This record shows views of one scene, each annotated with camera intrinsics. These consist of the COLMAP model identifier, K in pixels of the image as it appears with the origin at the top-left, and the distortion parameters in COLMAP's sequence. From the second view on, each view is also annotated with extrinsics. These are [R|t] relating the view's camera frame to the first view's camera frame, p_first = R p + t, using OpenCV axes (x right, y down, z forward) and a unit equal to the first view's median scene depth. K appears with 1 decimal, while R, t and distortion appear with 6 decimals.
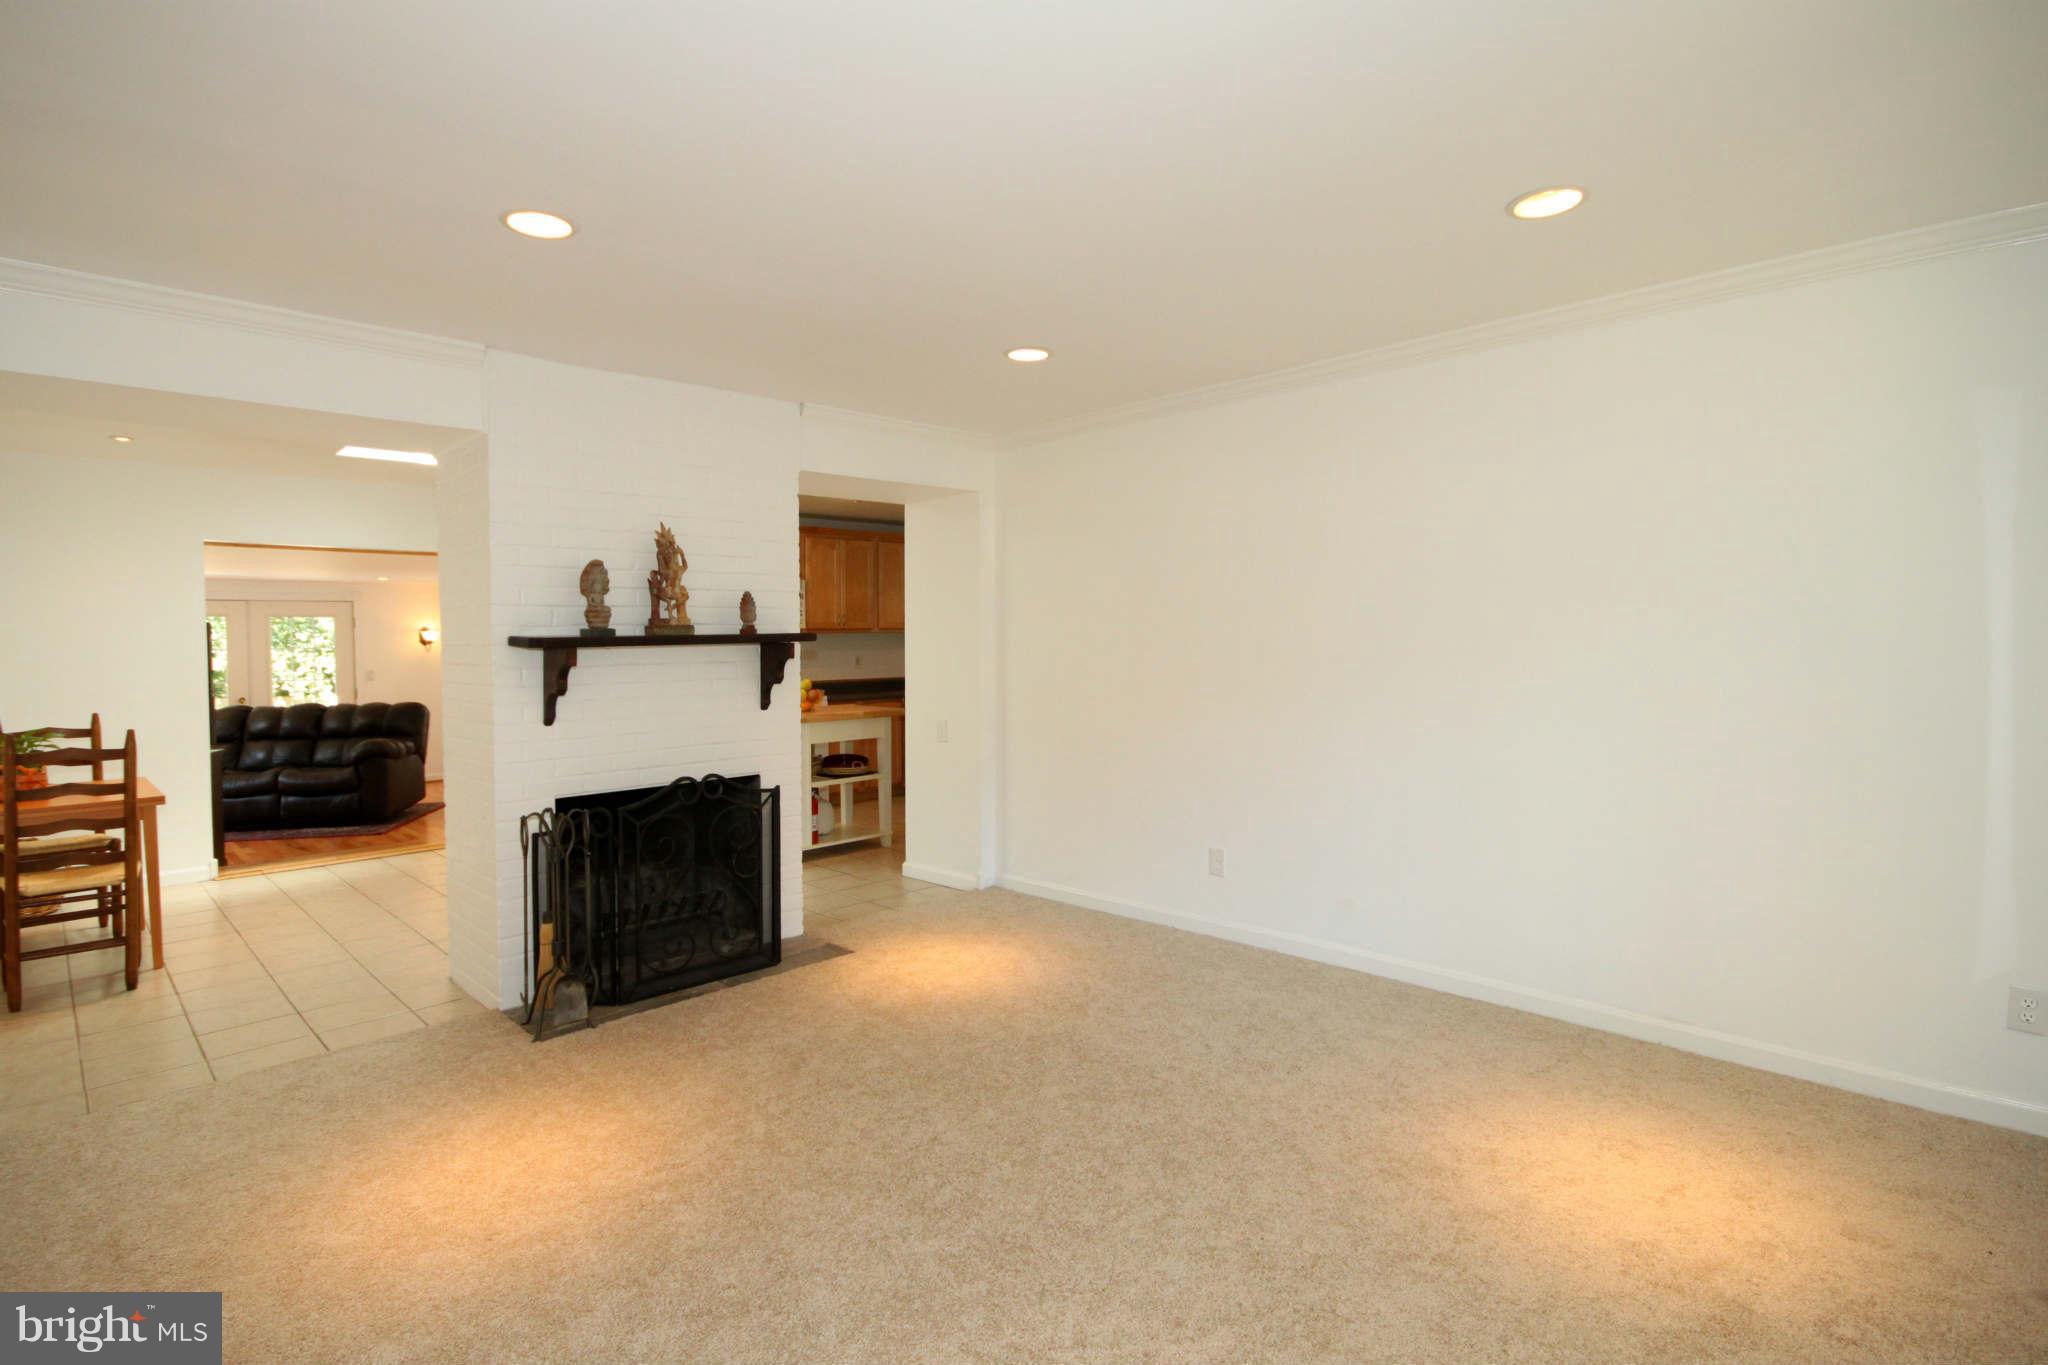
lens RADIAL K [[998.6, 0, 1011.4], [0, 998.6, 682.7], [0, 0, 1]] dist [-0.004817, 0.000461]
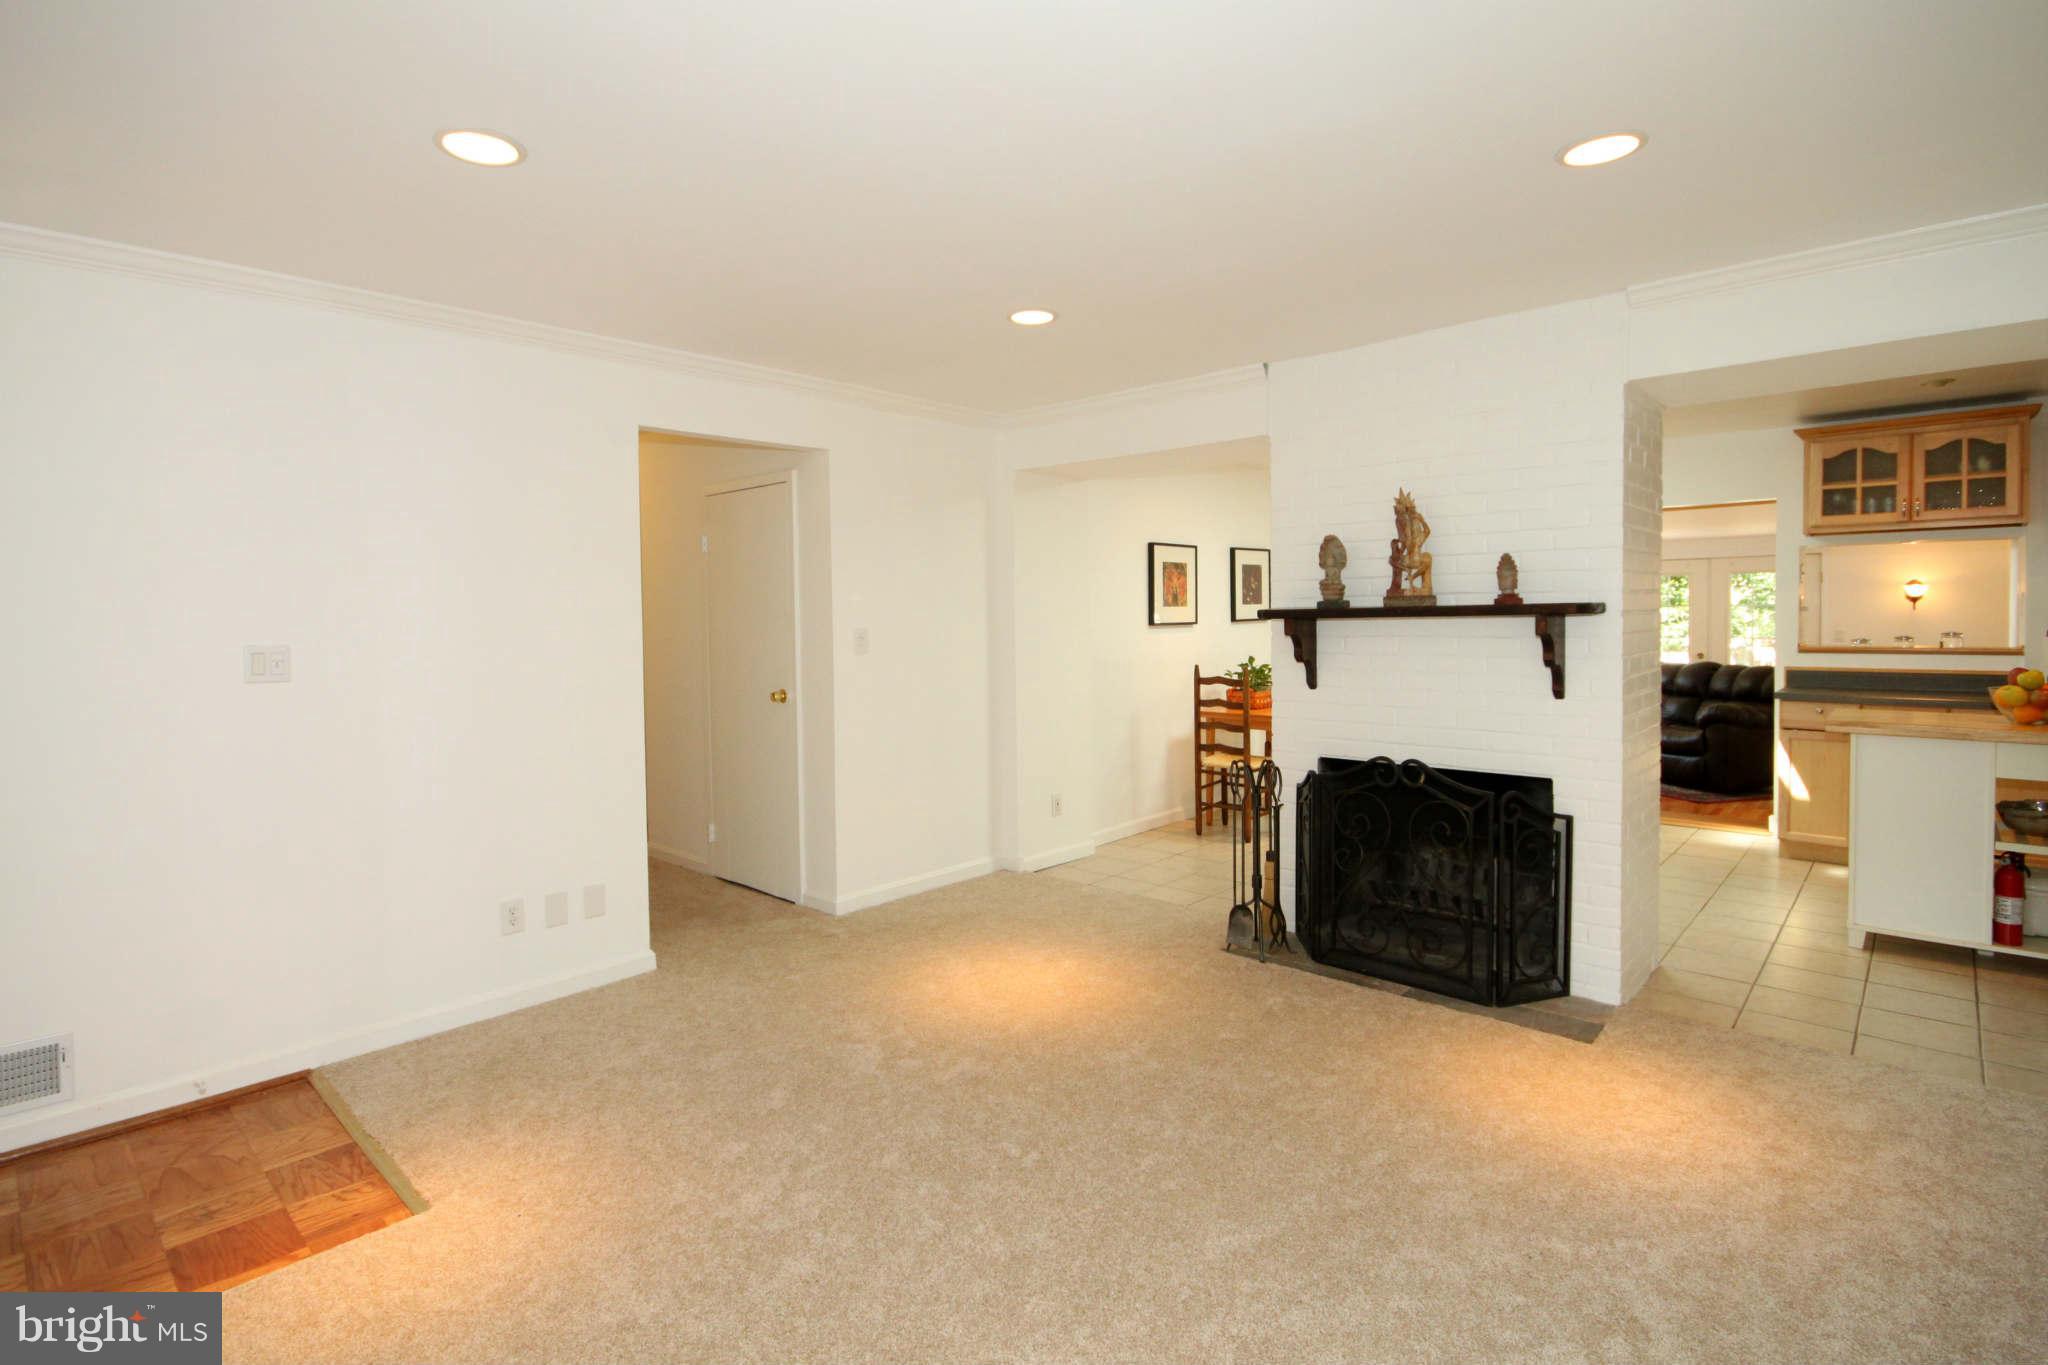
lens RADIAL K [[998.6, 0, 999.7], [0, 998.6, 639.7], [0, 0, 1]] dist [-0.004817, 0.000461]
pose [[0.020957, 0.038660, -0.999033, 0.594007], [-0.029399, 0.998844, 0.038036, -0.040816], [0.999348, 0.028573, 0.022070, 0.598060]]
